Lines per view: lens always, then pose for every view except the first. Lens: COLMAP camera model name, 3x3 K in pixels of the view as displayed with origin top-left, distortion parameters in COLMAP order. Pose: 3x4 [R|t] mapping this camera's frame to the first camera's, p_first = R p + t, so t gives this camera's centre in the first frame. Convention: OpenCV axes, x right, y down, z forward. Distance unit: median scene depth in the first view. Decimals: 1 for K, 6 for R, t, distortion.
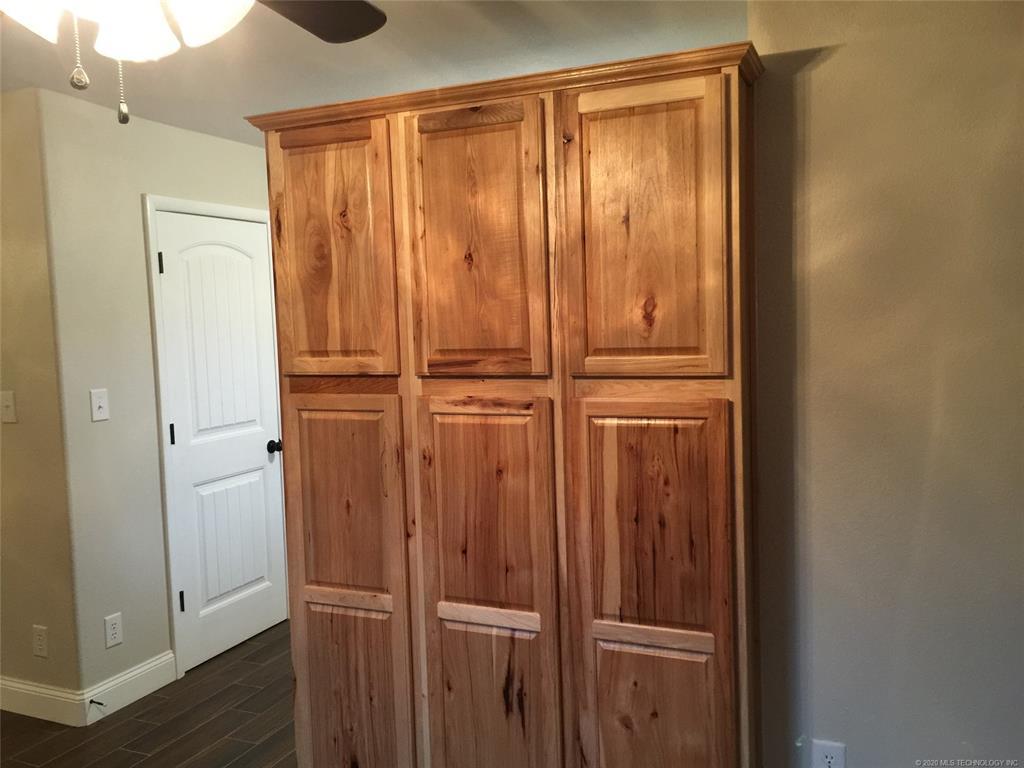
lens RADIAL K [[870.8, 0, 511.2], [0, 870.8, 382.3], [0, 0, 1]] dist [0.082074, -0.092607]
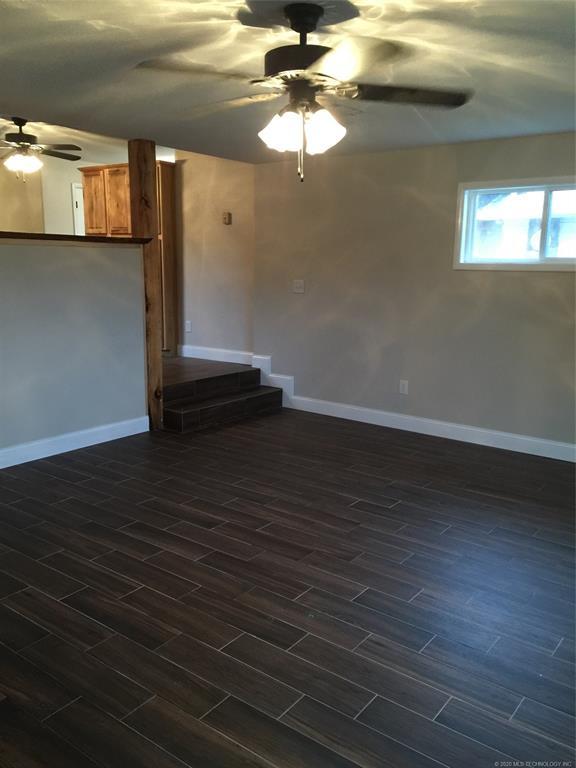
lens RADIAL K [[653.1, 0, 294.0], [0, 653.1, 383.2], [0, 0, 1]] dist [0.082074, -0.092607]
pose [[0.974641, 0.084971, -0.207013, 1.477536], [-0.060072, 0.990495, 0.123736, 0.257998], [0.215559, -0.108162, 0.970482, -1.963323]]
